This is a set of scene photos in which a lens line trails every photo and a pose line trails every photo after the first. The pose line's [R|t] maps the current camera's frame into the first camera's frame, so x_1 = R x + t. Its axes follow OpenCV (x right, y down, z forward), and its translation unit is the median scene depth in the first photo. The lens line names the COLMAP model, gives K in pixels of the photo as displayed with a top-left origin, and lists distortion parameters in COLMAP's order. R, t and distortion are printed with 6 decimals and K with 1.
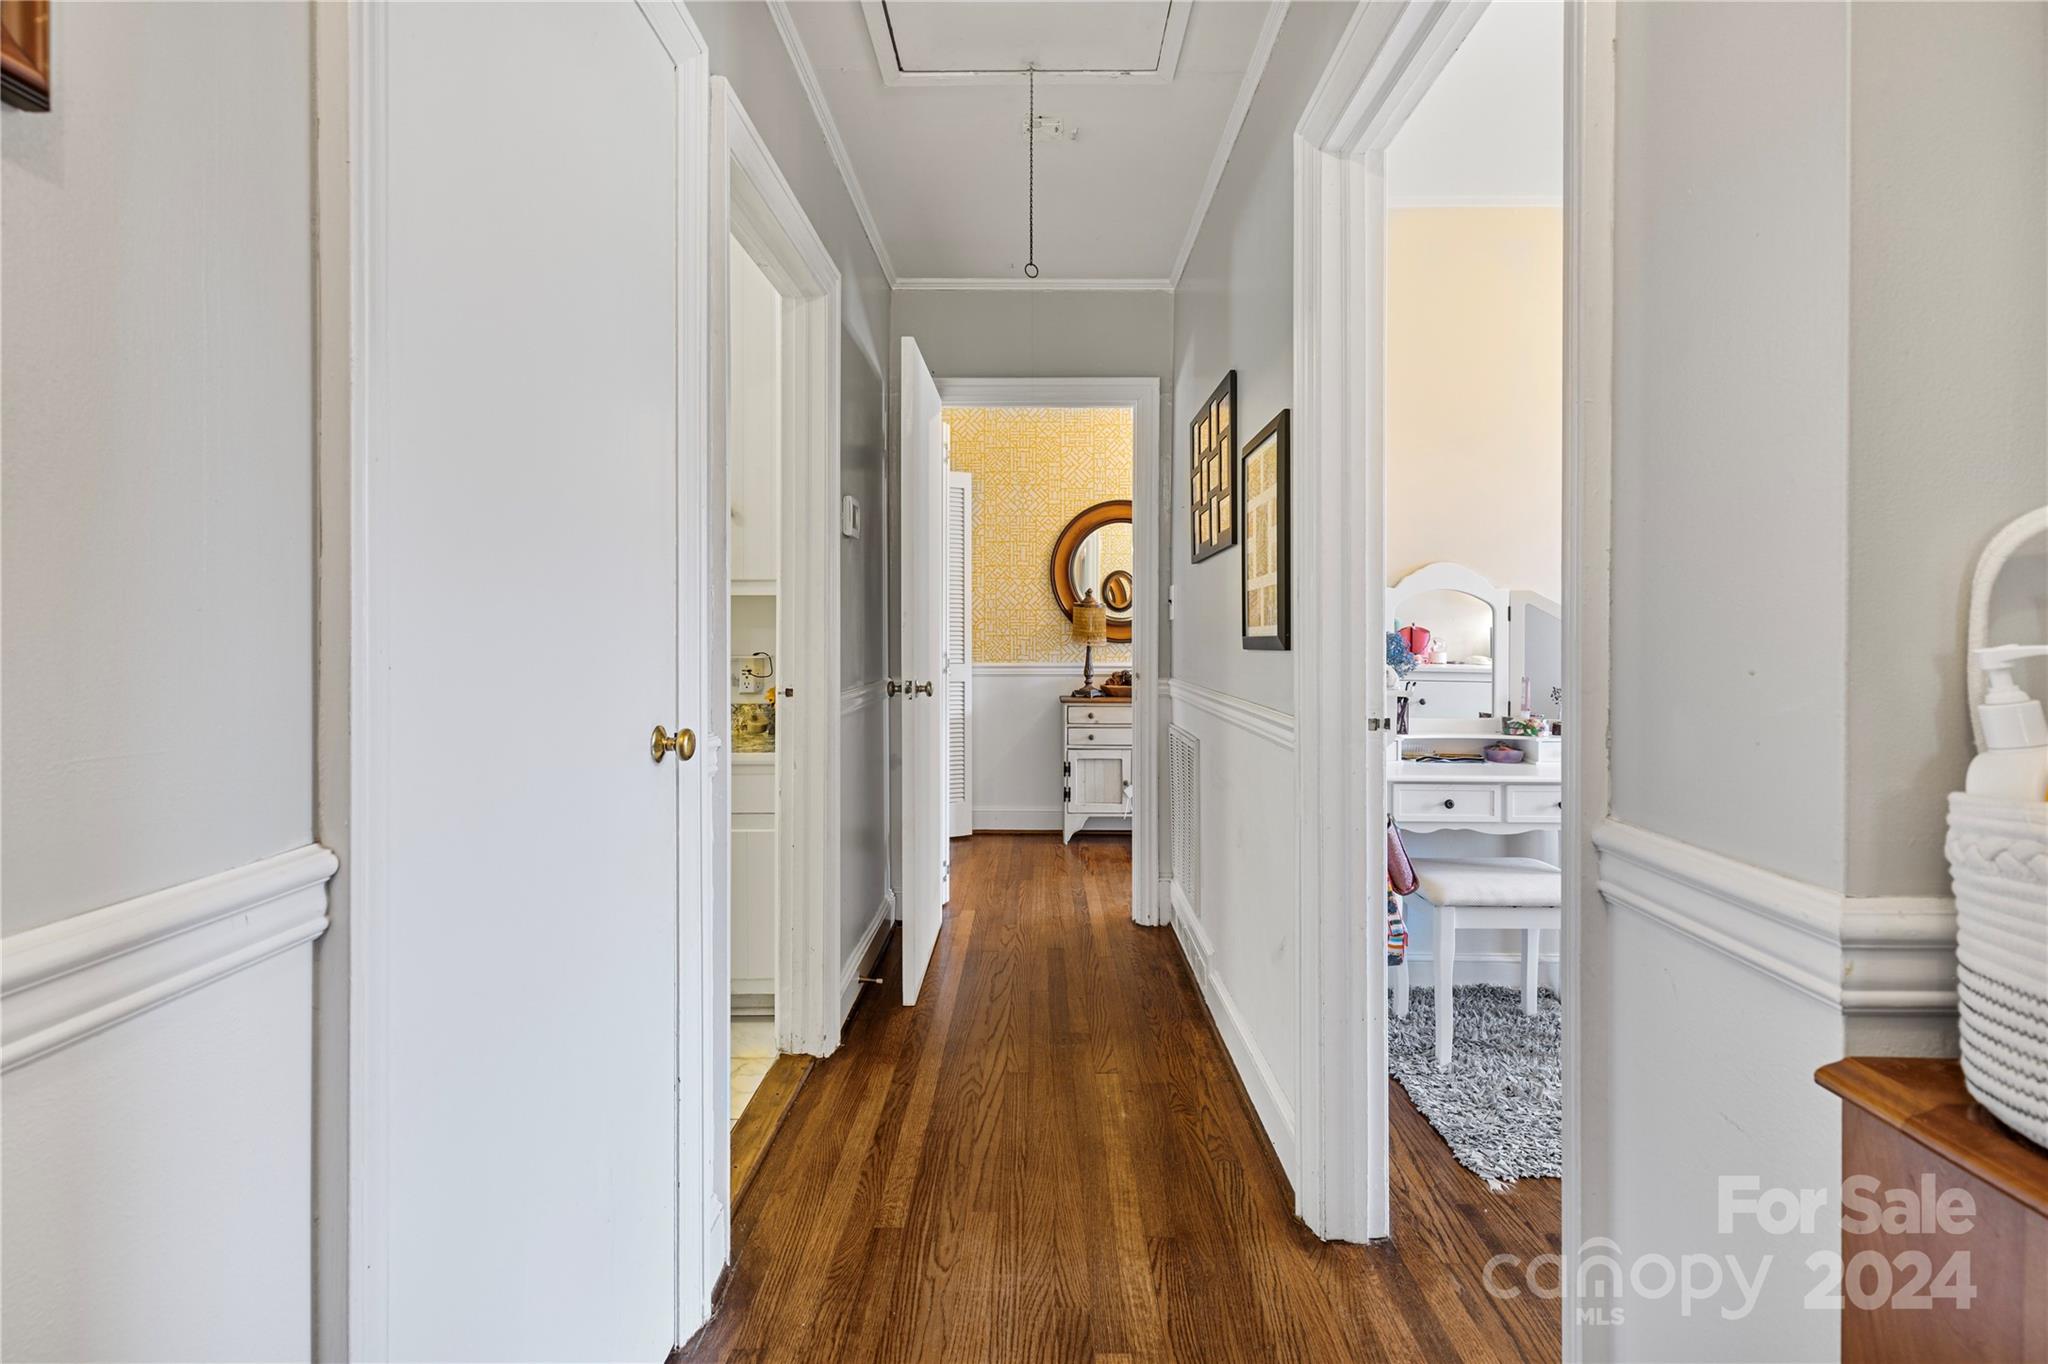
lens RADIAL K [[943.1, 0, 1033.6], [0, 943.1, 629.8], [0, 0, 1]] dist [0.003734, 0.000428]
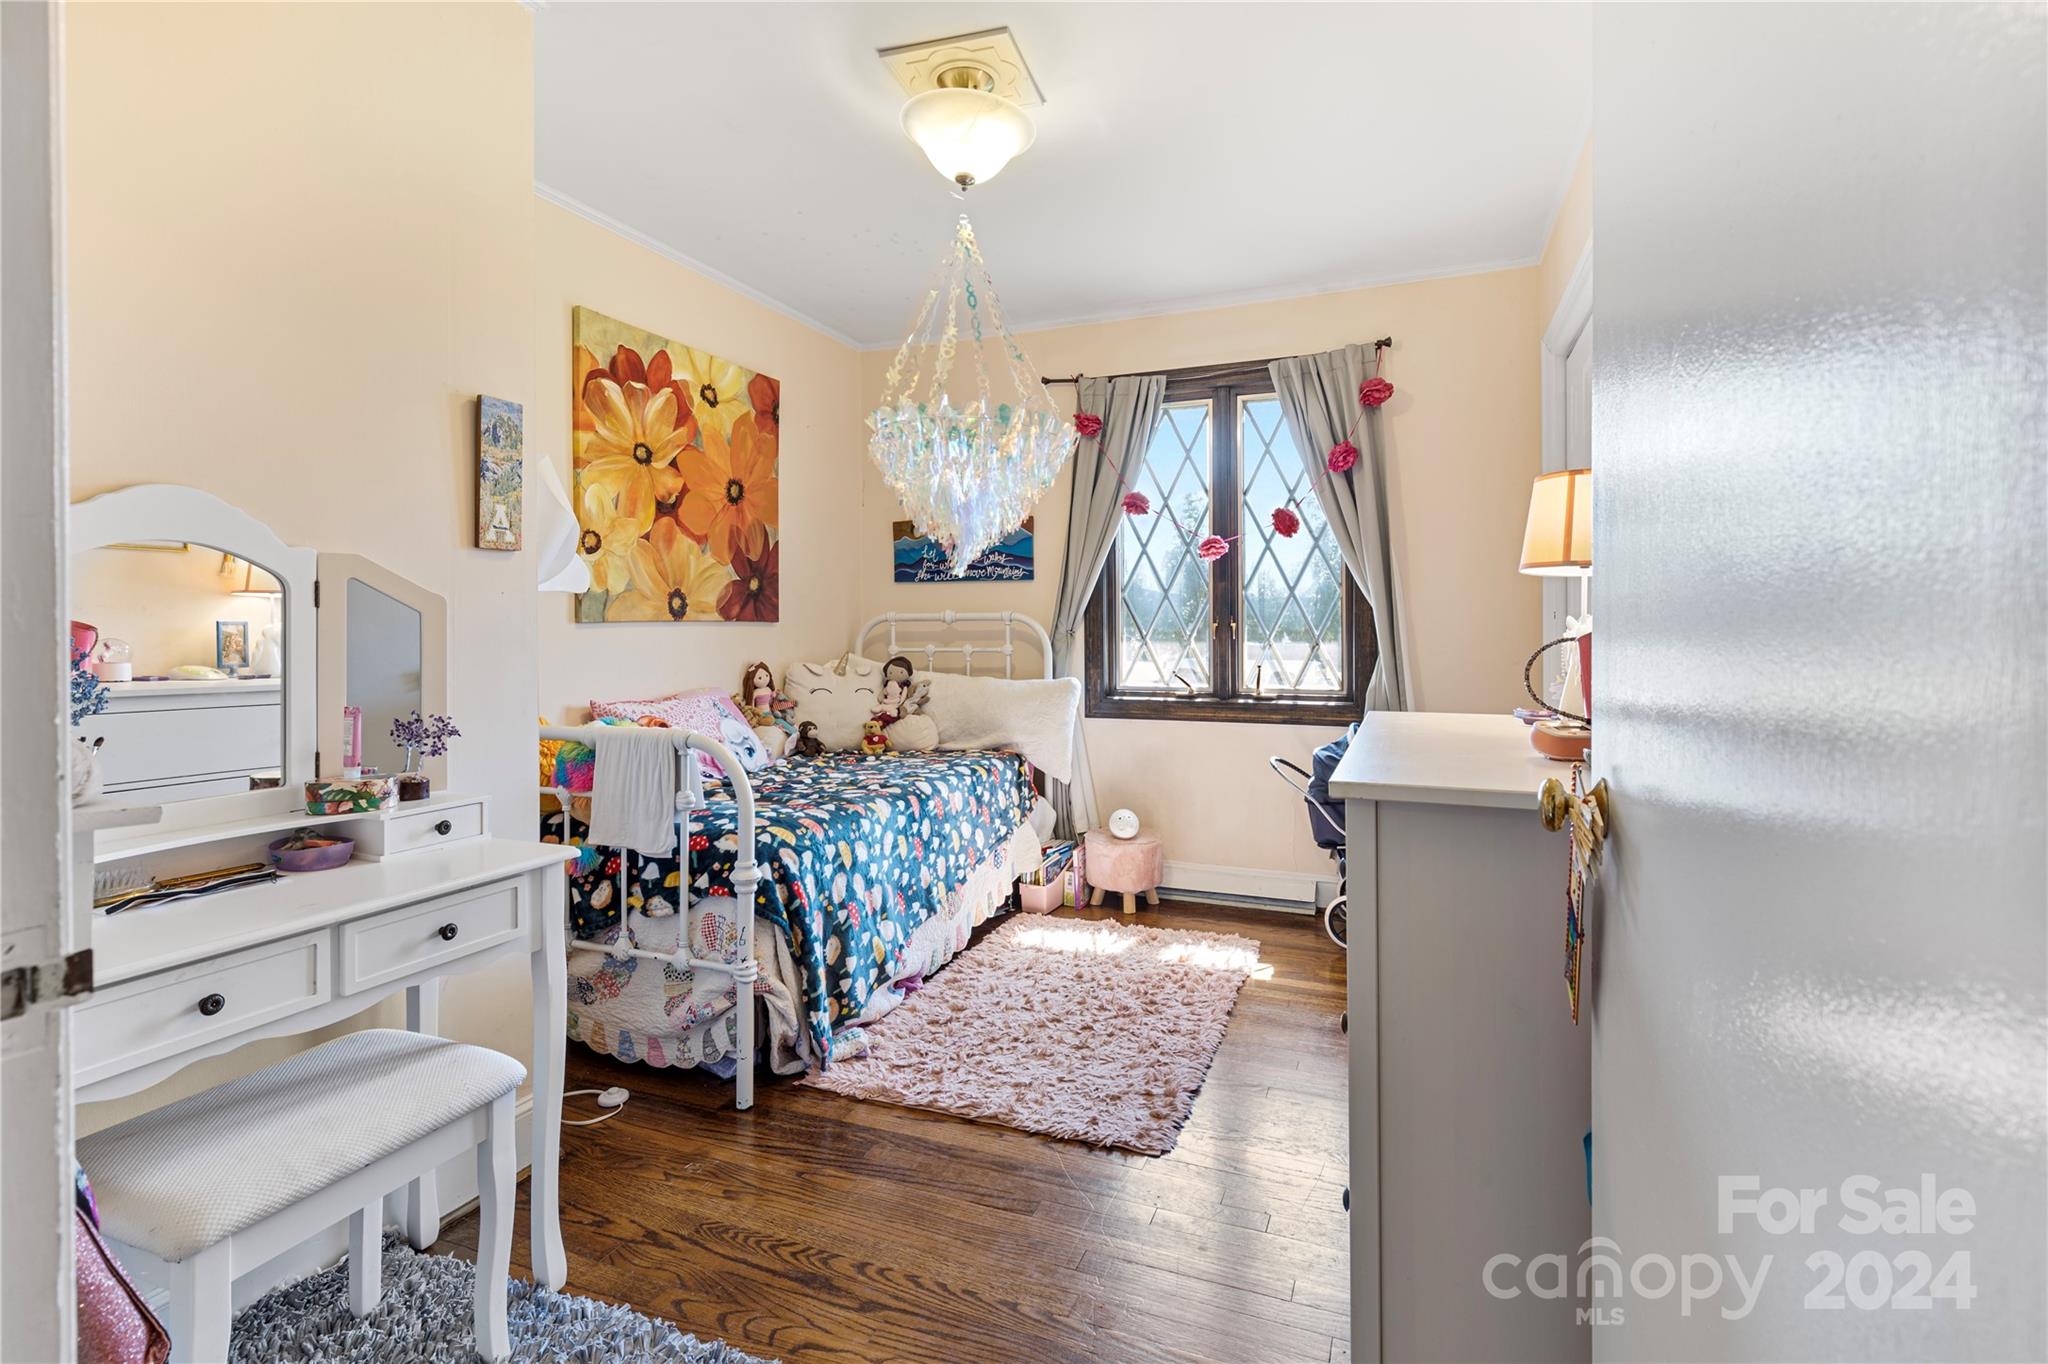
lens RADIAL K [[943.1, 0, 1033.6], [0, 943.1, 629.8], [0, 0, 1]] dist [0.003734, 0.000428]
pose [[0.363063, -0.003455, 0.931758, 0.144012], [0.000910, 0.999994, 0.003354, 0.002570], [-0.931764, -0.000370, 0.363064, 0.418608]]
